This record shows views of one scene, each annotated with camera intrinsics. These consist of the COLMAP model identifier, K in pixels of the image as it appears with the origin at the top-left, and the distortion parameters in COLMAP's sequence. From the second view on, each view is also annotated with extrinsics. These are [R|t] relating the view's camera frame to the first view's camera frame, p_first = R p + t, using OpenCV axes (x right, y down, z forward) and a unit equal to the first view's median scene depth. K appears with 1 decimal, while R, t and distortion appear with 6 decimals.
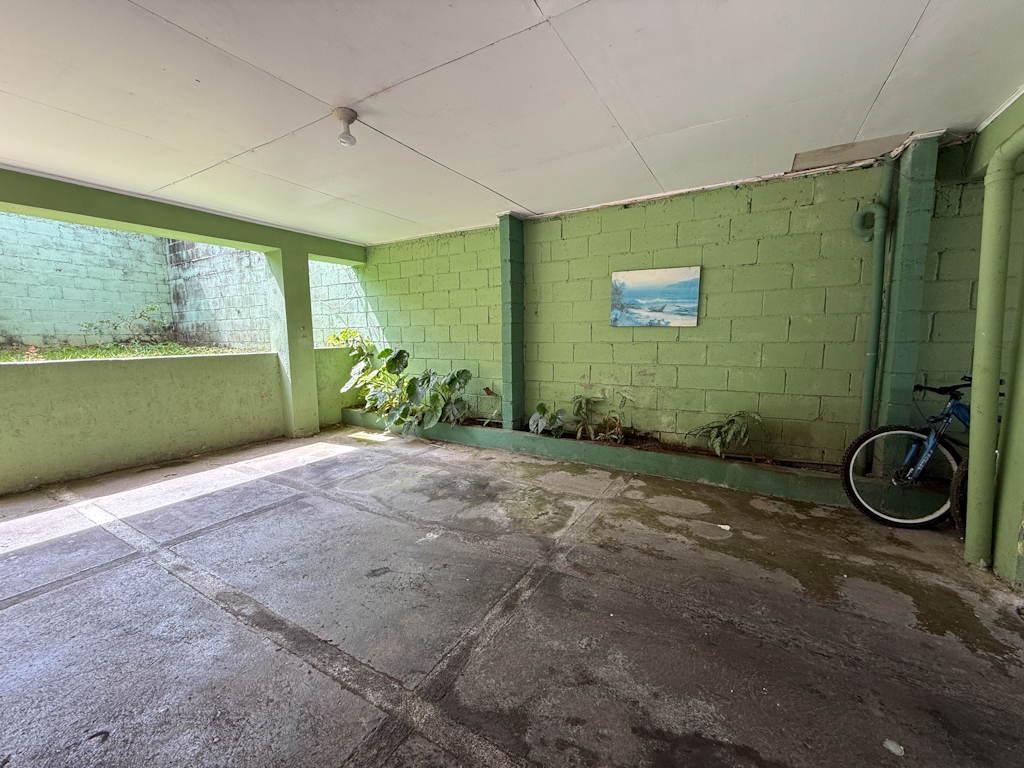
lens RADIAL K [[412.6, 0, 505.7], [0, 412.6, 382.4], [0, 0, 1]] dist [0.008357, 0.000131]
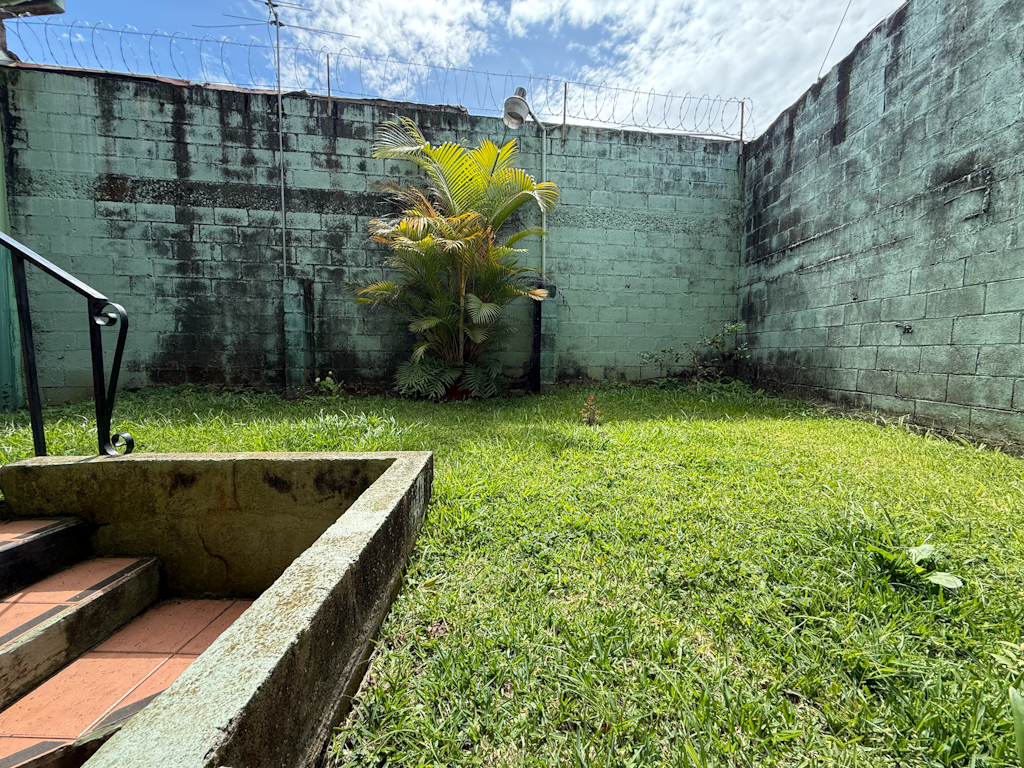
lens RADIAL K [[412.6, 0, 508.8], [0, 412.6, 383.2], [0, 0, 1]] dist [0.008357, 0.000131]
pose [[0.487923, 0.078687, -0.869333, -0.423292], [-0.111955, 0.993344, 0.027076, -0.070919], [0.865677, 0.084115, 0.493485, 0.376740]]
